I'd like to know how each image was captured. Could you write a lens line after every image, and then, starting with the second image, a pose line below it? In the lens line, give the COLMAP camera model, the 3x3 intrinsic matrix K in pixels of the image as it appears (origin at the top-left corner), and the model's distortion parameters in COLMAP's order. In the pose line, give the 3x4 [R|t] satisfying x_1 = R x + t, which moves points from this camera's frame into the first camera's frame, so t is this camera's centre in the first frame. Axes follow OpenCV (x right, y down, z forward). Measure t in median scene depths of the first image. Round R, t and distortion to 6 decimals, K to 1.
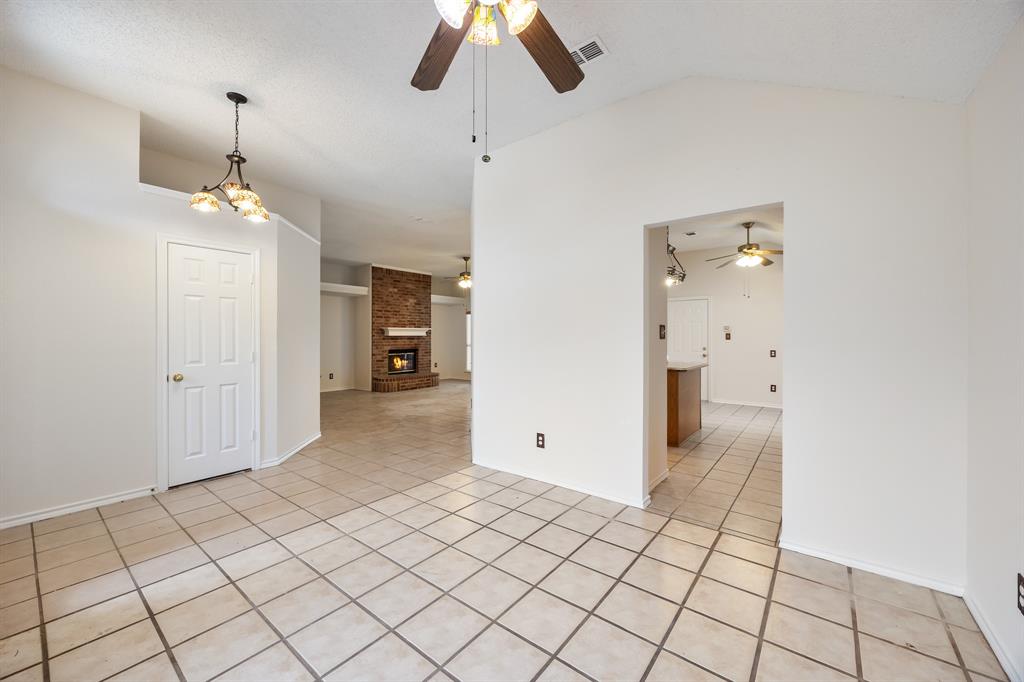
lens RADIAL K [[391.4, 0, 512.0], [0, 391.4, 341.0], [0, 0, 1]] dist [-0.001149, -0.000017]
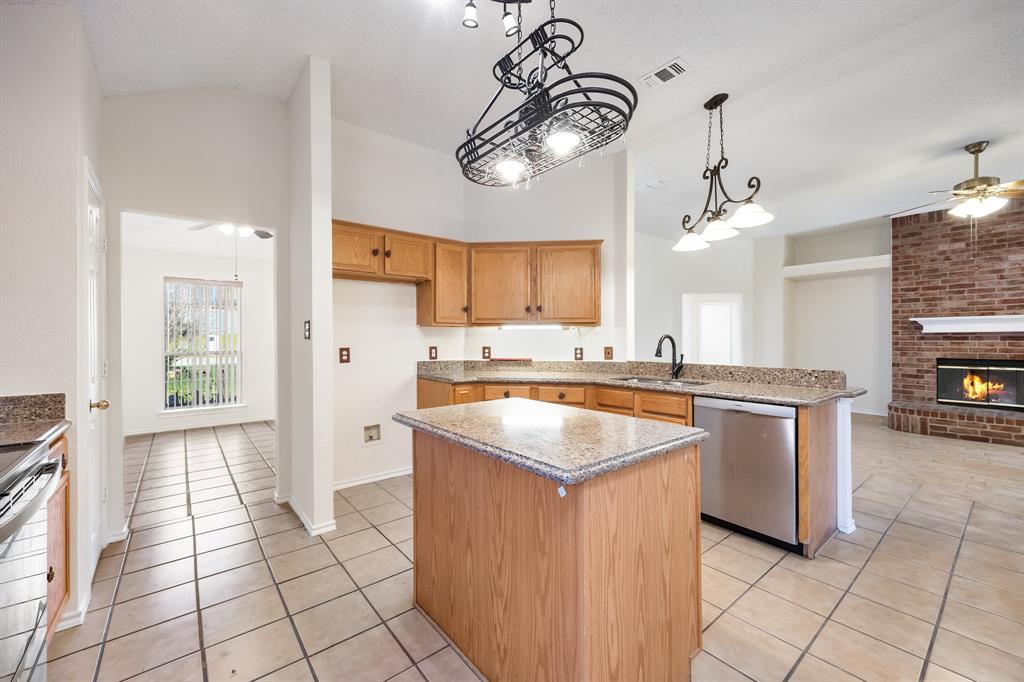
lens RADIAL K [[410.2, 0, 512.0], [0, 410.2, 341.0], [0, 0, 1]] dist [-0.001511, -0.000179]
pose [[-0.230347, 0.004333, -0.973099, 0.379155], [-0.010449, 0.999921, 0.006926, 0.000640], [0.973052, 0.011763, -0.230284, 0.550822]]
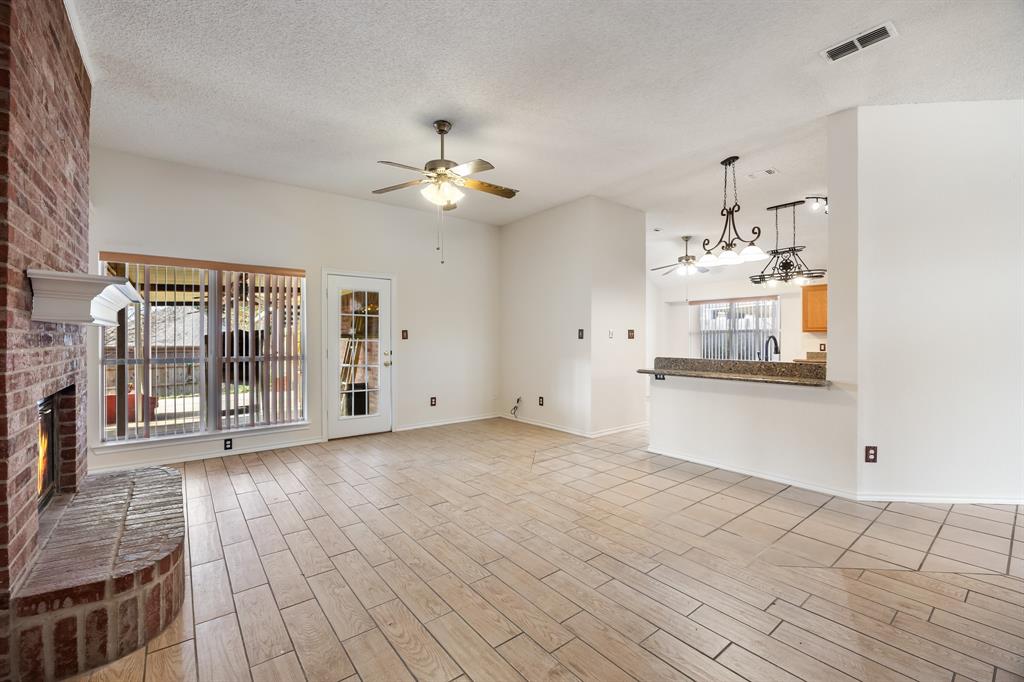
lens RADIAL K [[430.2, 0, 512.0], [0, 430.2, 341.0], [0, 0, 1]] dist [-0.000608, -0.000042]
pose [[0.239512, -0.010048, 0.970841, -0.449650], [0.012350, 0.999897, 0.007301, -0.004345], [-0.970815, 0.010241, 0.239612, 0.745950]]
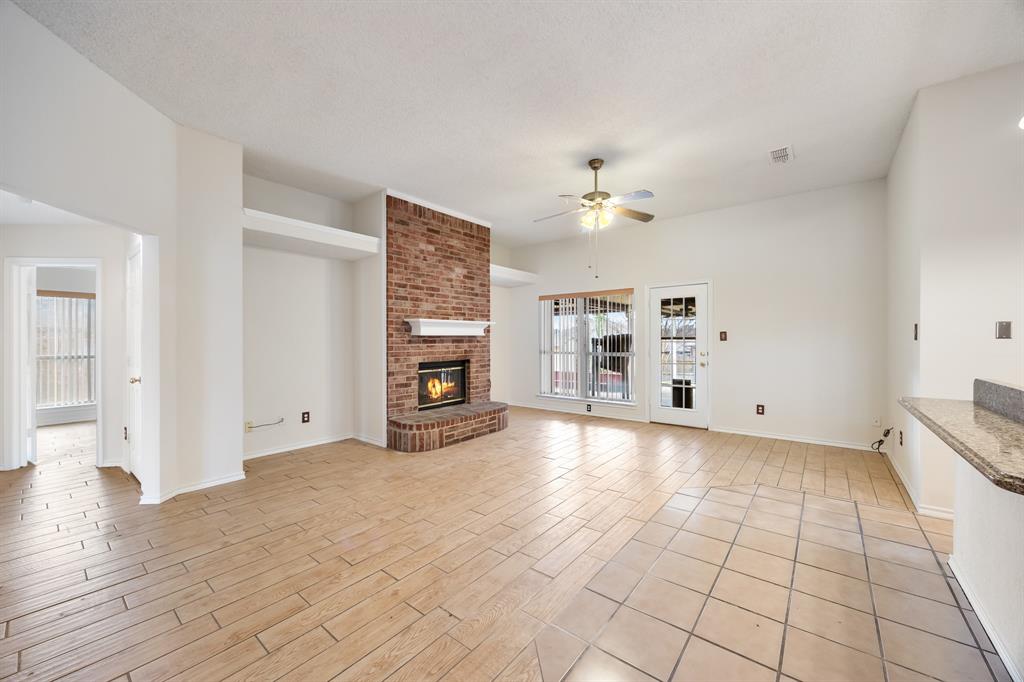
lens RADIAL K [[391.4, 0, 512.0], [0, 391.4, 341.0], [0, 0, 1]] dist [-0.001149, -0.000017]
pose [[0.999889, -0.006639, -0.013302, -0.185842], [0.006513, 0.999933, -0.009524, -0.000553], [0.013364, 0.009437, 0.999866, 0.487391]]
